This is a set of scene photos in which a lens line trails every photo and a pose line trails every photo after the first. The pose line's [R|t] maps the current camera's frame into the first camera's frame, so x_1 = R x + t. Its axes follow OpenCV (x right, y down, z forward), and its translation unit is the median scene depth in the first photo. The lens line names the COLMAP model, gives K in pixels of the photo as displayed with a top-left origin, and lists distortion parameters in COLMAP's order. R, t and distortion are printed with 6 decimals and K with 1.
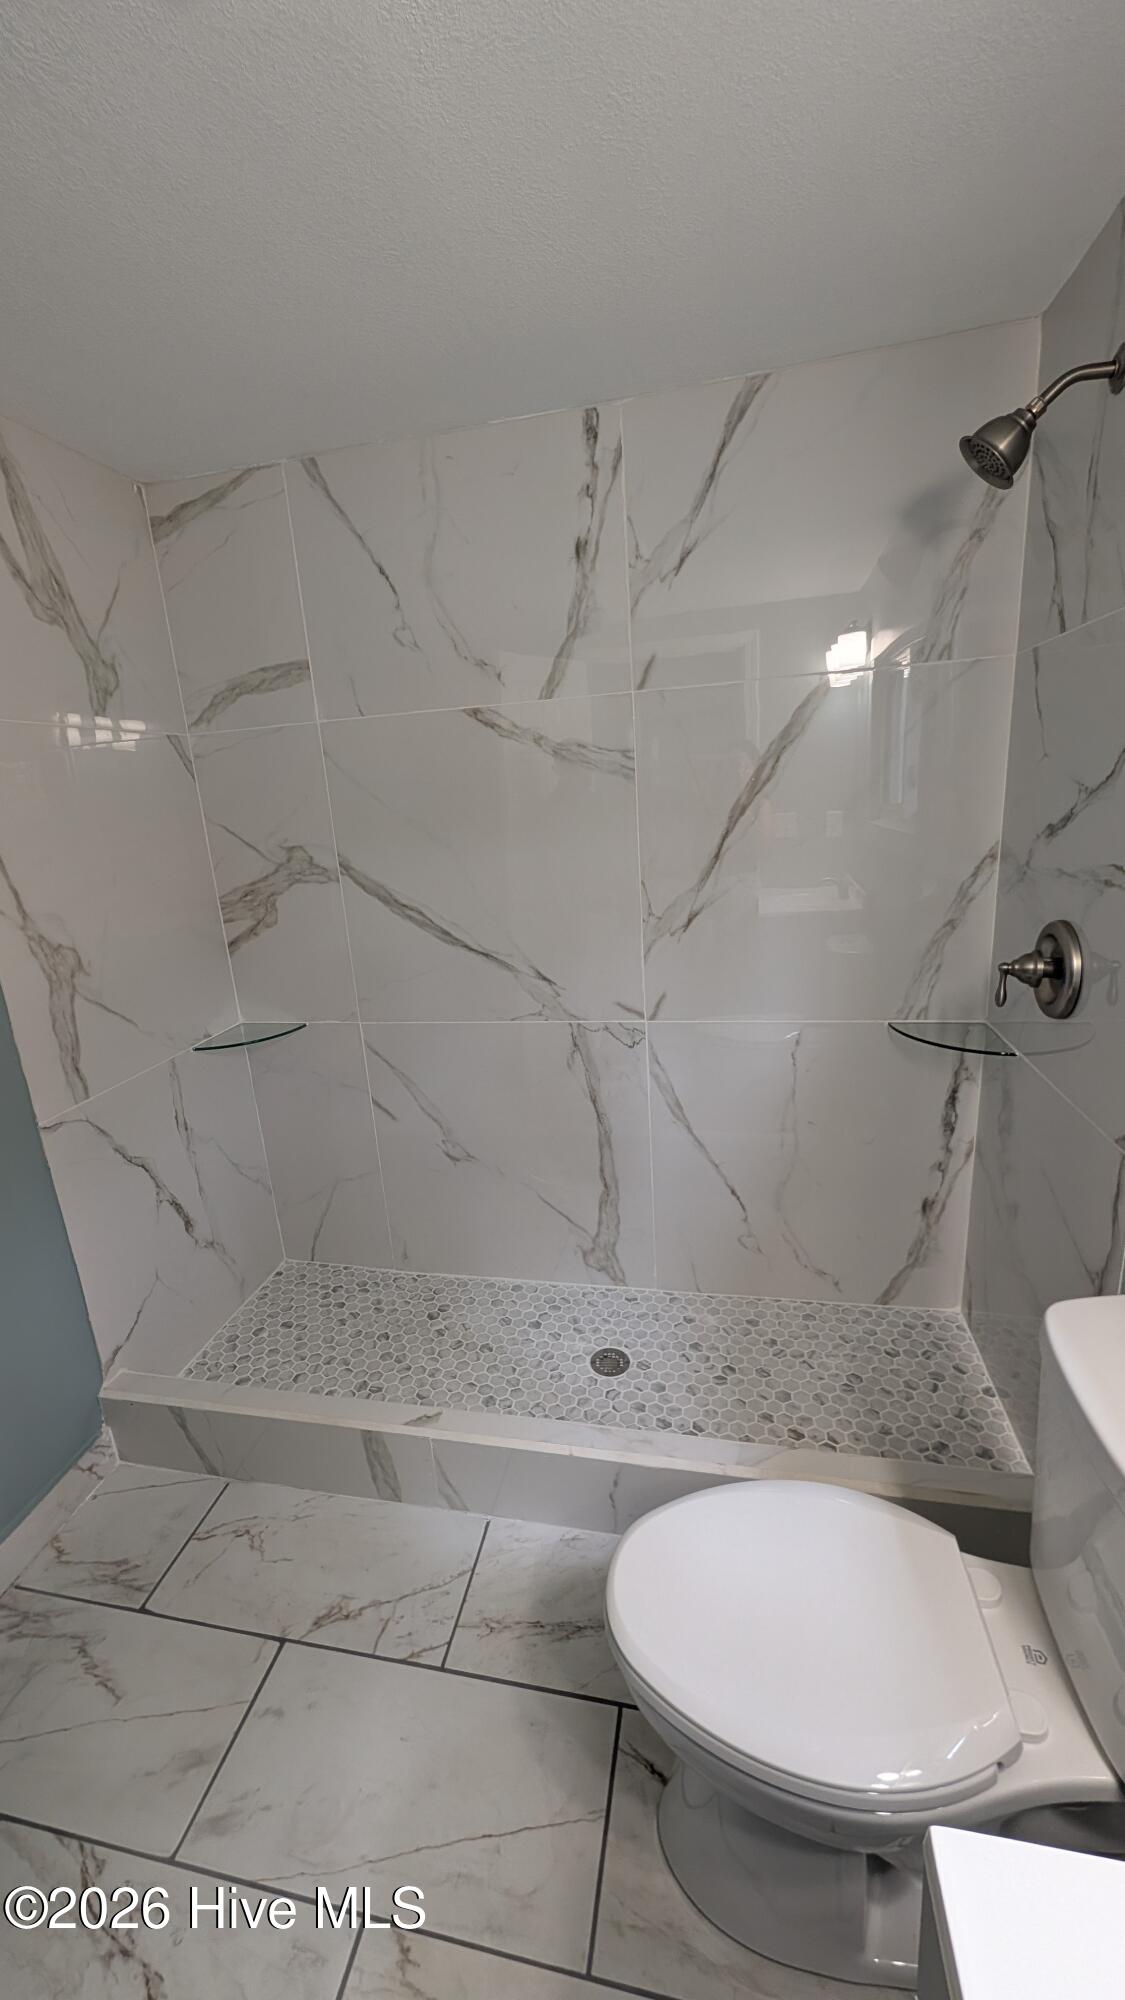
lens RADIAL K [[777.8, 0, 551.3], [0, 777.8, 997.4], [0, 0, 1]] dist [0.000467, -0.000006]
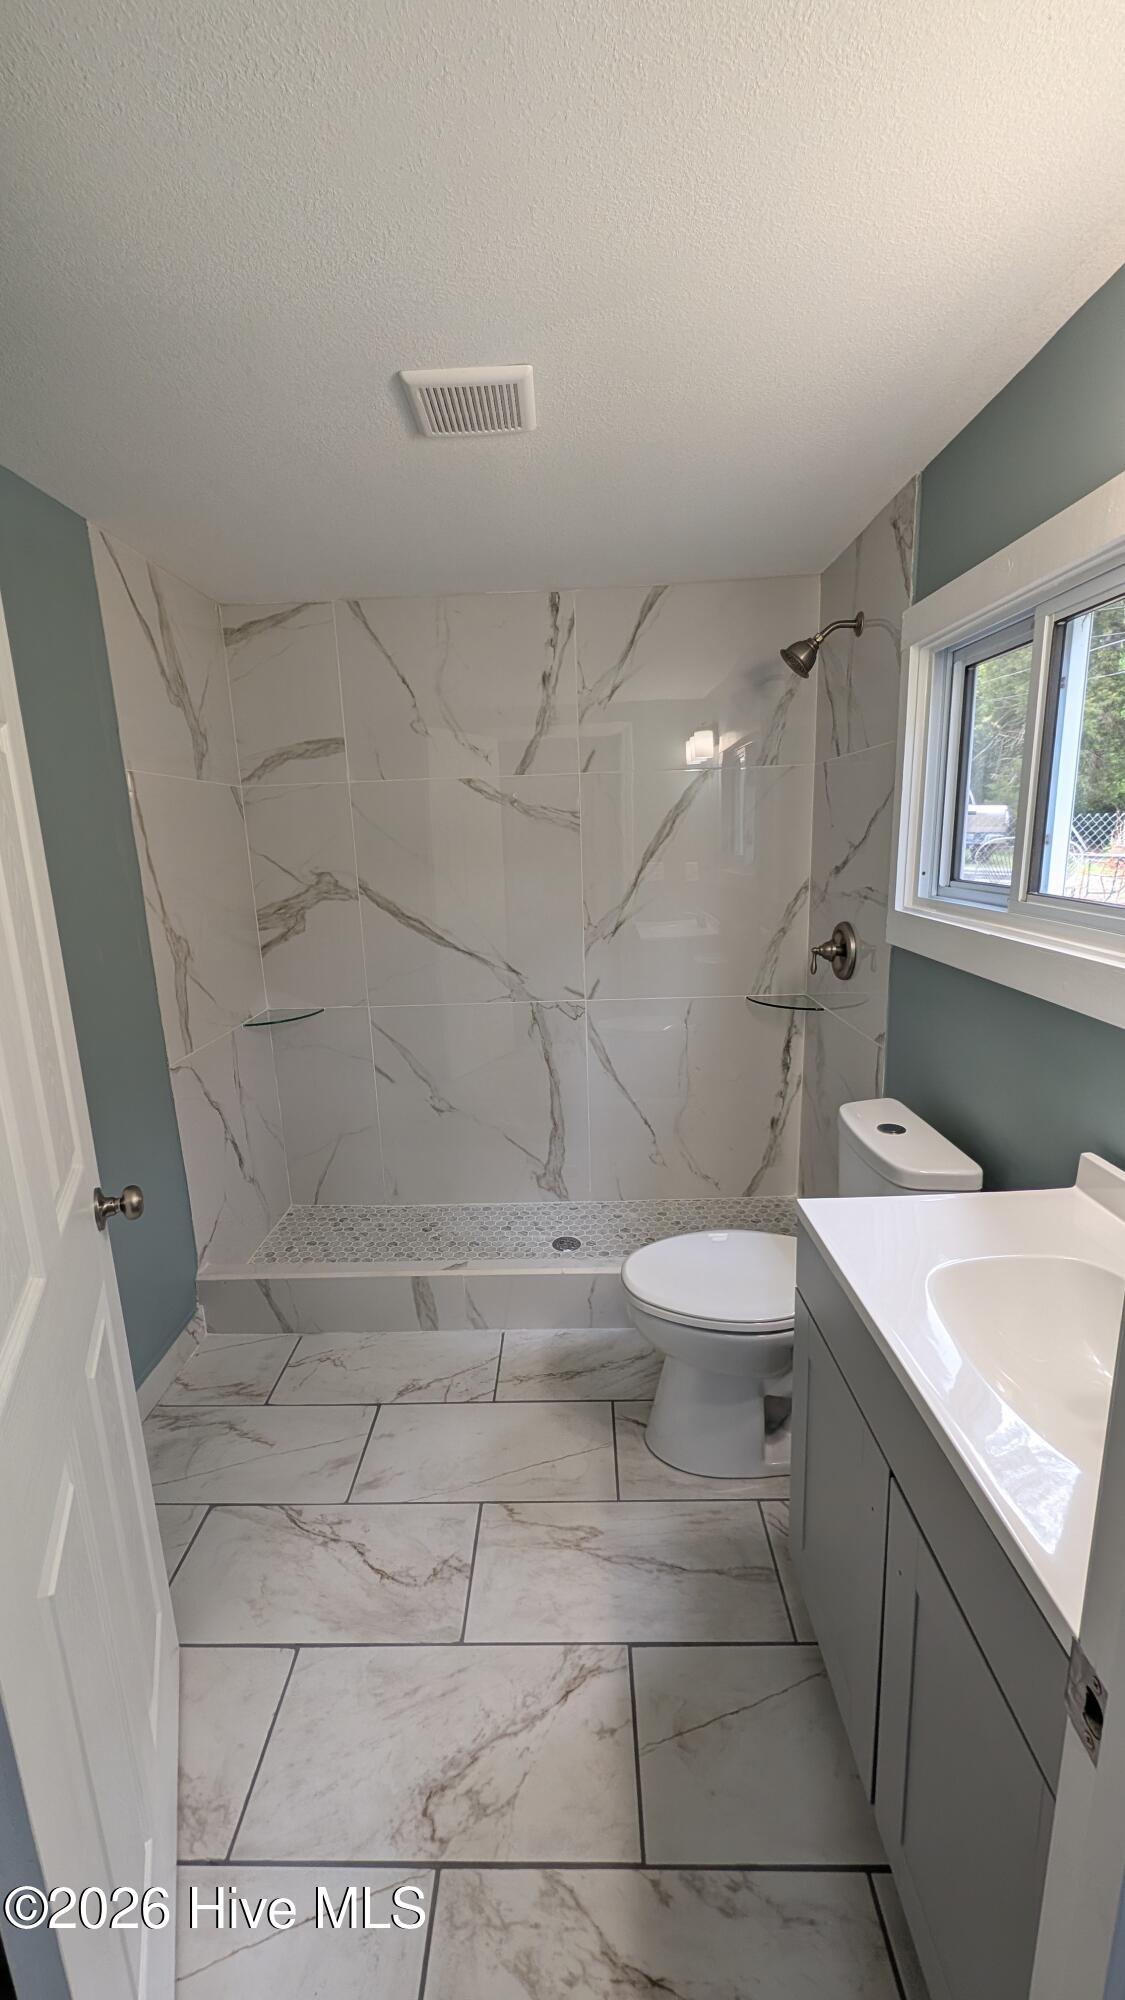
lens RADIAL K [[766.5, 0, 551.2], [0, 766.5, 998.5], [0, 0, 1]] dist [-0.000038, 0.000386]
pose [[0.981809, -0.006164, 0.189771, -0.220465], [0.017579, 0.998131, -0.058524, 0.116555], [-0.189056, 0.060795, 0.980083, -0.384537]]
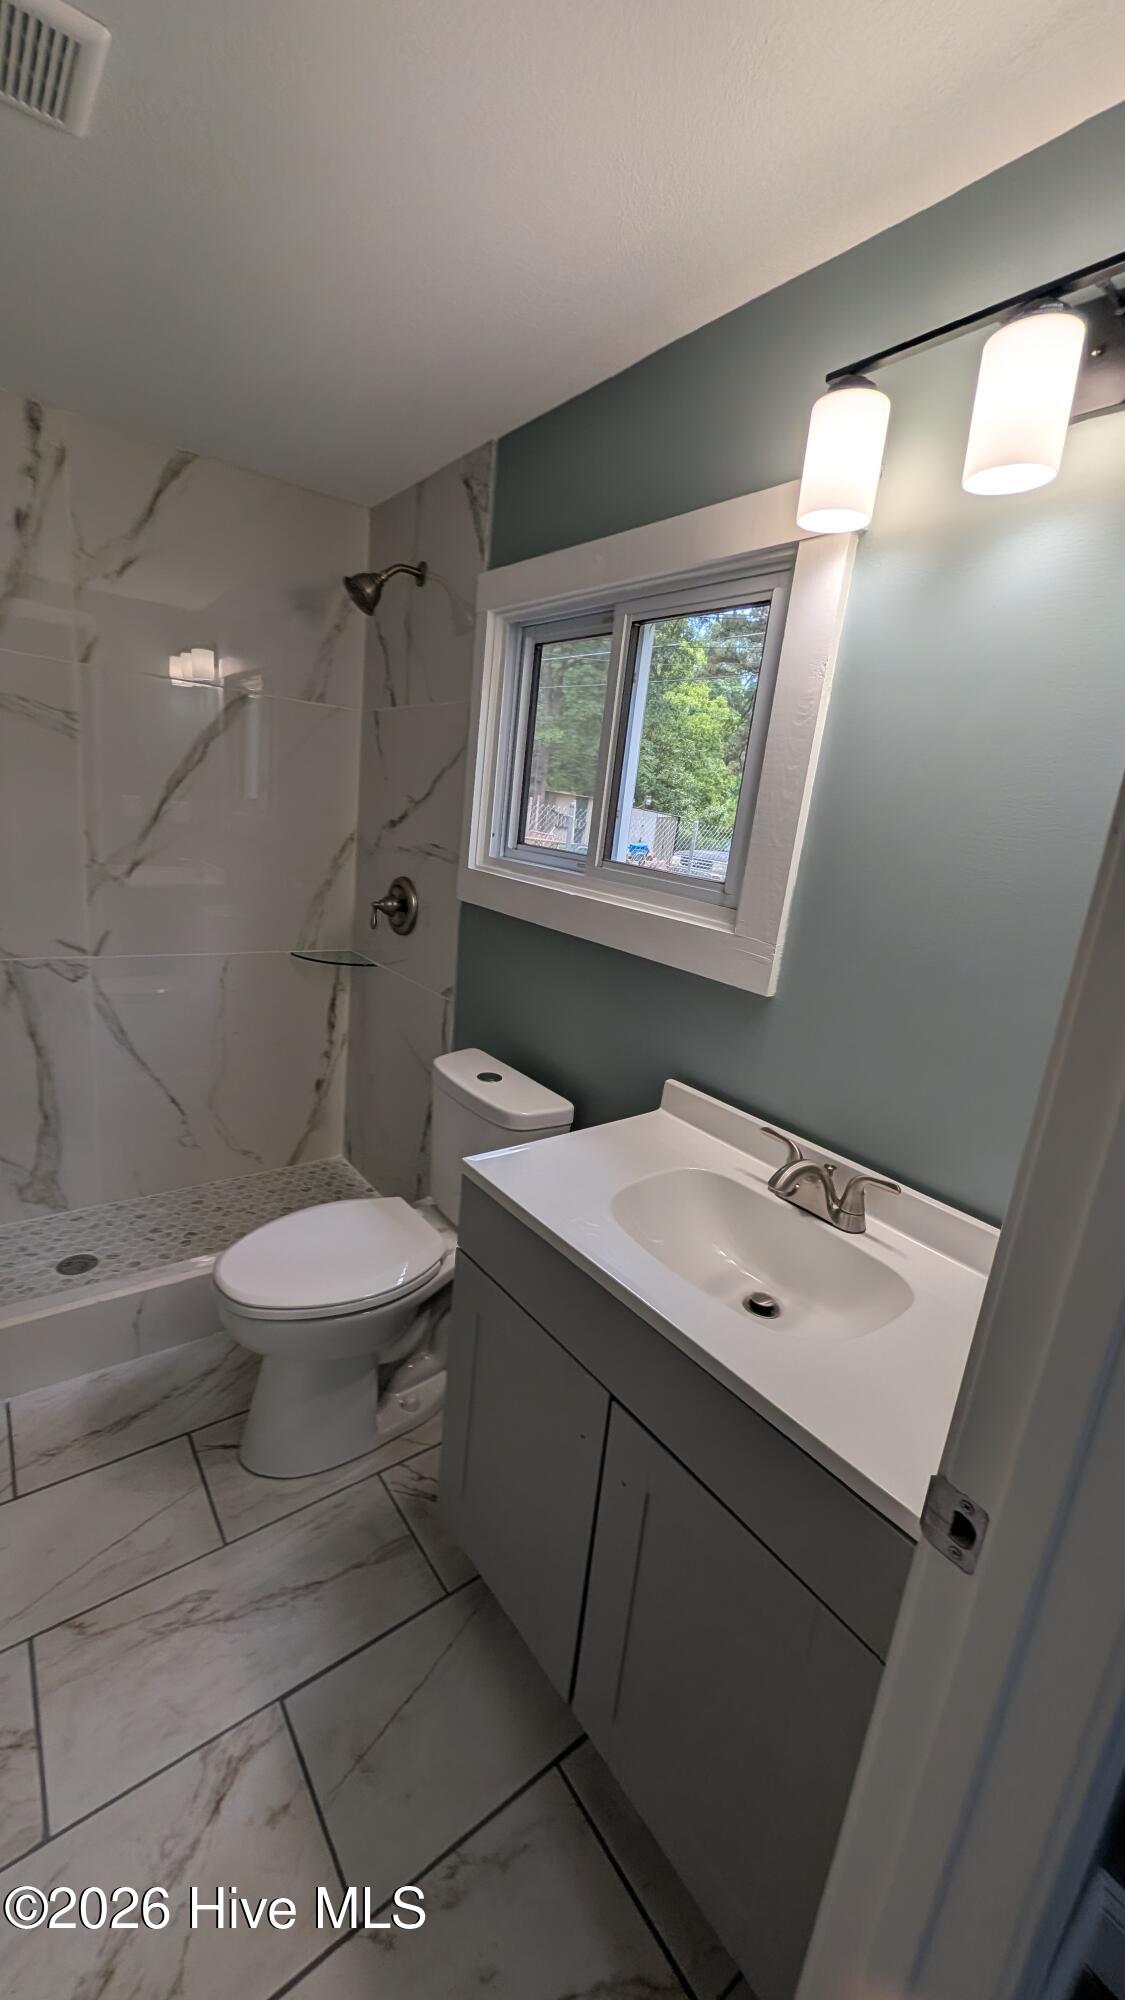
lens RADIAL K [[766.5, 0, 551.2], [0, 766.5, 998.5], [0, 0, 1]] dist [-0.000038, 0.000386]
pose [[0.639634, -0.051377, 0.766961, -0.326704], [0.054708, 0.998276, 0.021246, 0.111188], [-0.766730, 0.028370, 0.641342, -0.236718]]
